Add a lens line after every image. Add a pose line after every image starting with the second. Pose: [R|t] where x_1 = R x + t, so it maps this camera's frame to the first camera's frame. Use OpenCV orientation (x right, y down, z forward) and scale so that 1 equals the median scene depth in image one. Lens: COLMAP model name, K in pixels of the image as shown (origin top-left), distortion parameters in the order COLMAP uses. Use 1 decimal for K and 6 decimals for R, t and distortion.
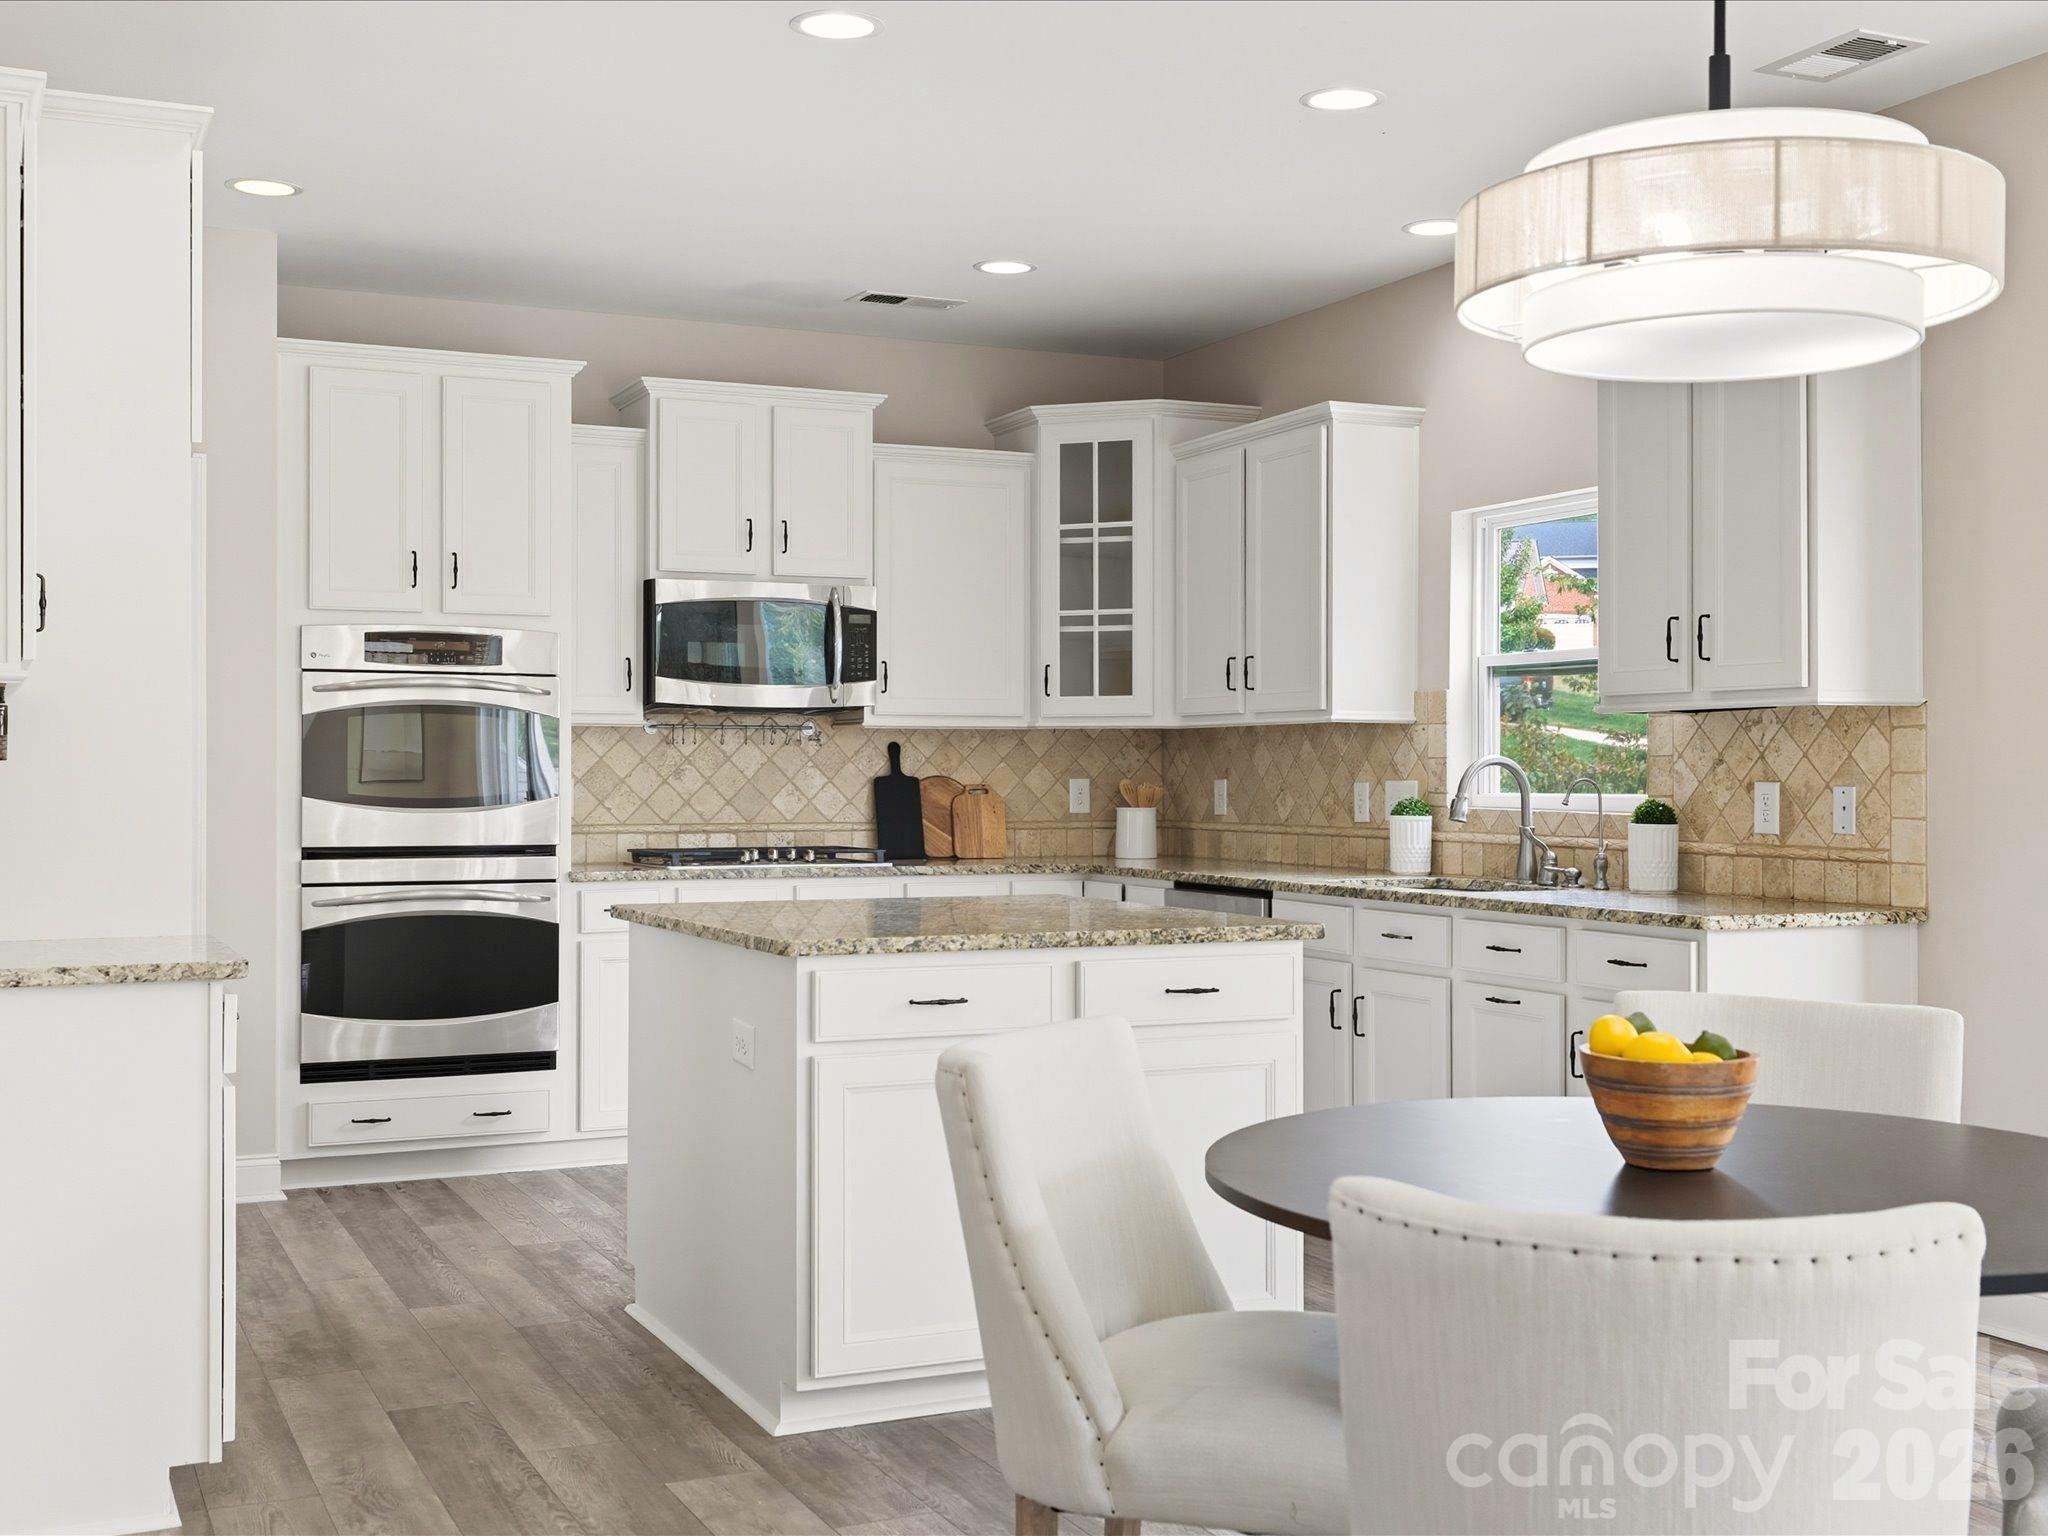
lens RADIAL K [[2338.5, 0, 1022.9], [0, 2338.5, 768.7], [0, 0, 1]] dist [-0.033480, 0.000000]
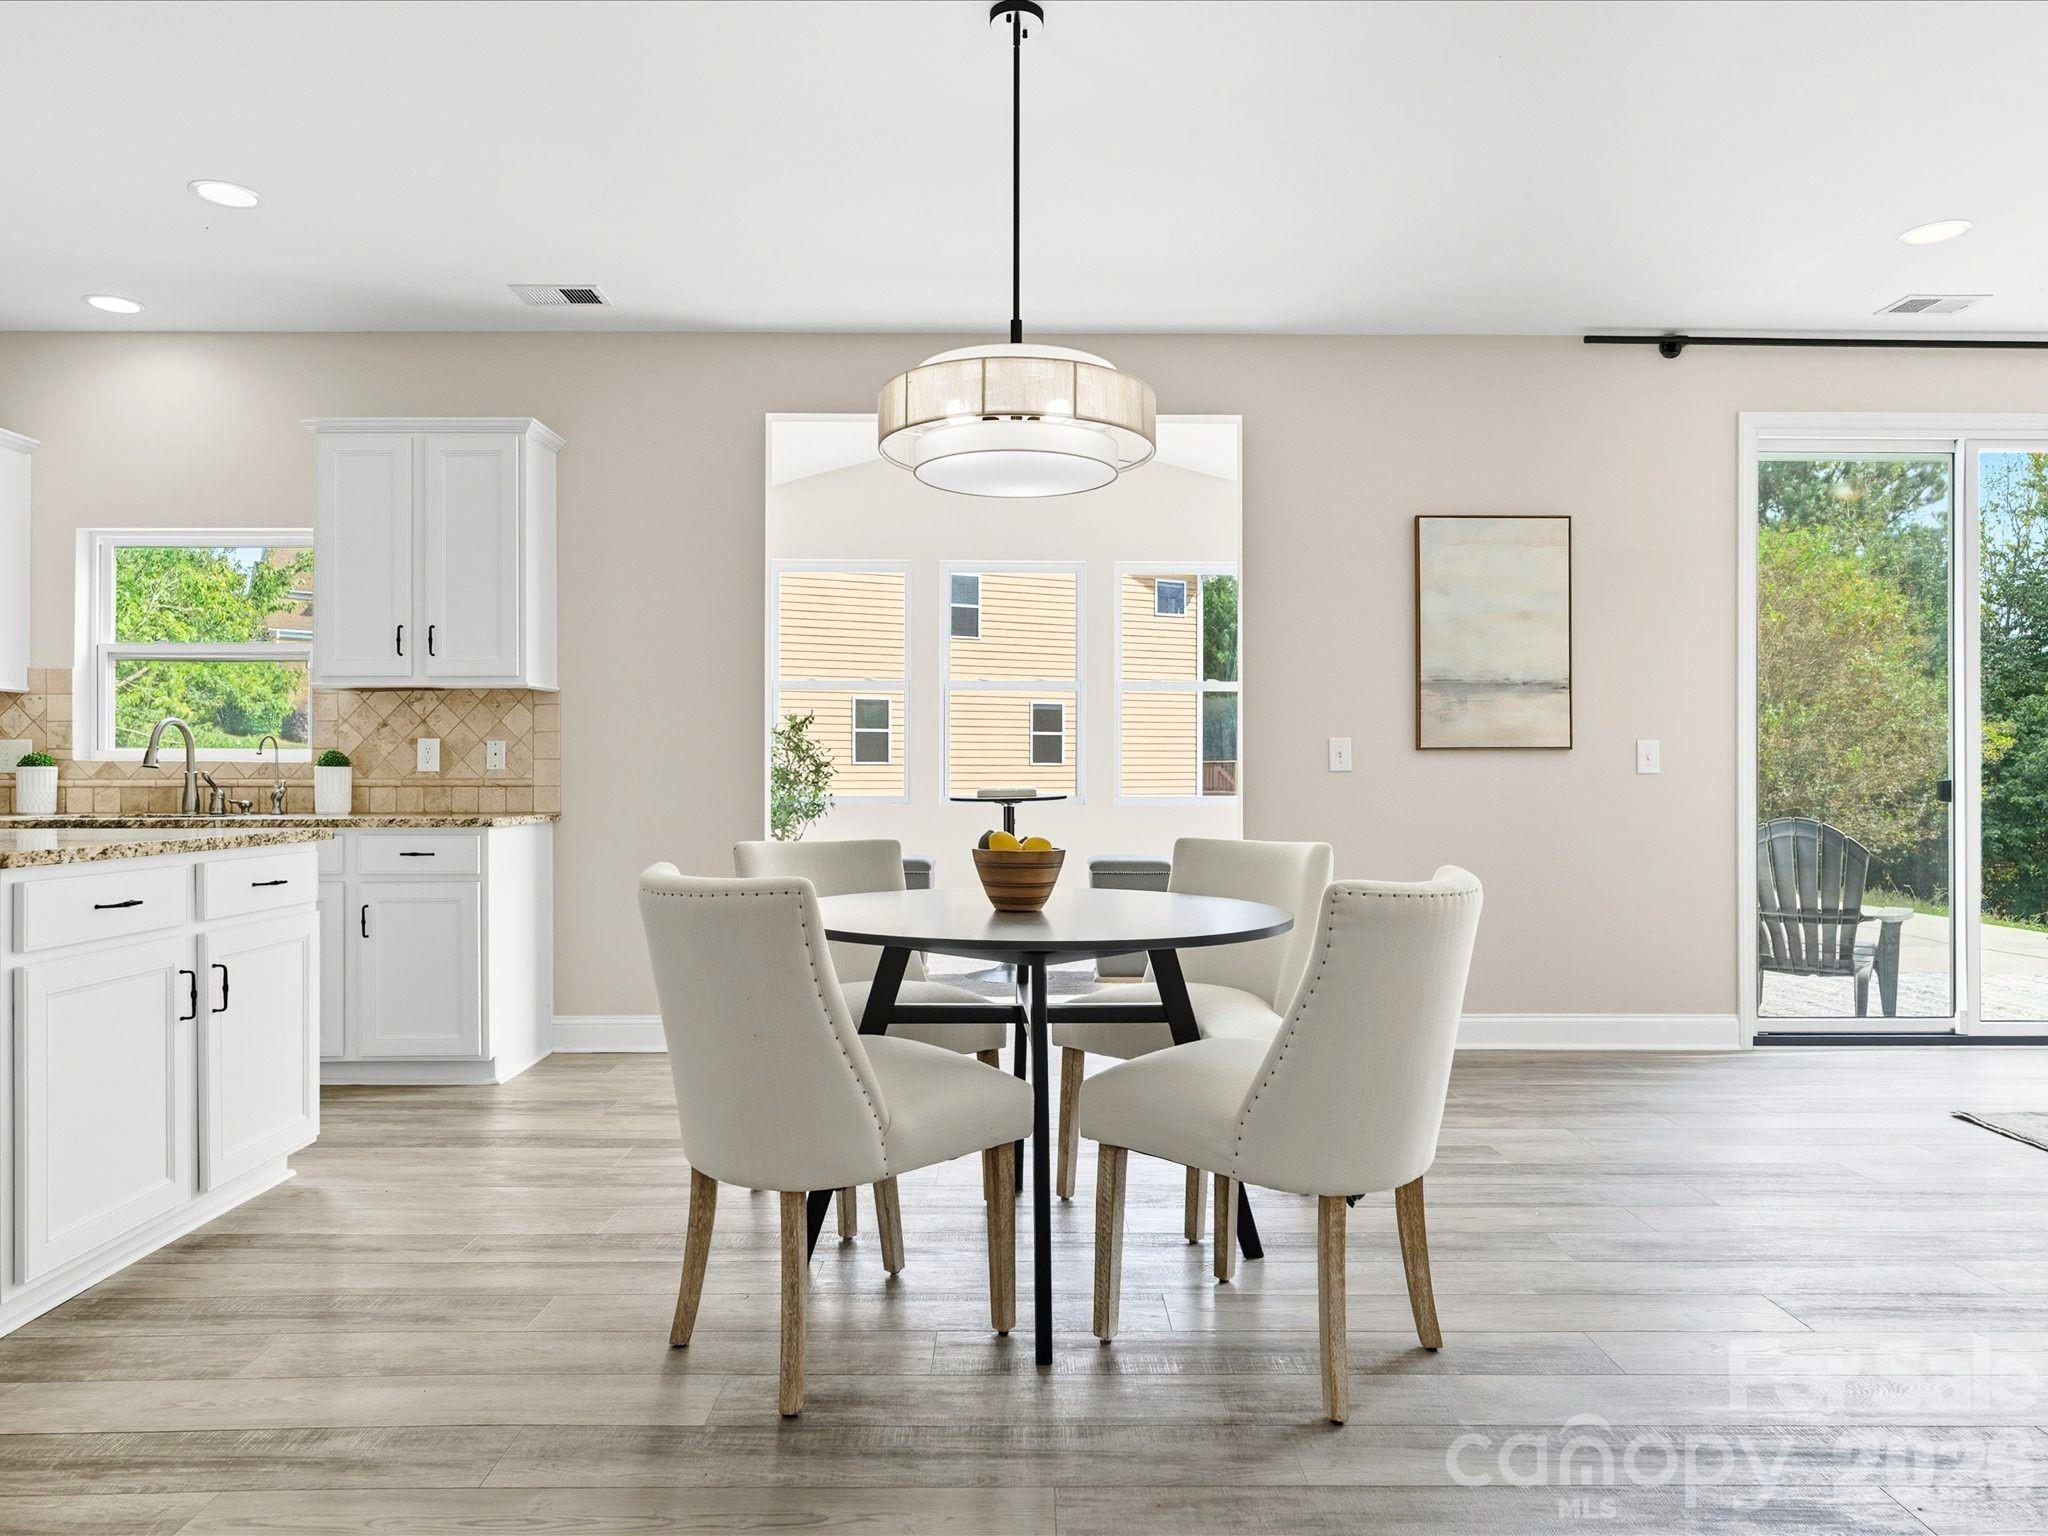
lens RADIAL K [[1346.6, 0, 1023.8], [0, 1346.6, 768.7], [0, 0, 1]] dist [-0.003927, -0.002320]
pose [[0.375734, 0.005377, 0.926712, -0.351626], [0.003195, 0.999970, -0.007097, 0.032730], [-0.926722, 0.005628, 0.375705, 0.290050]]
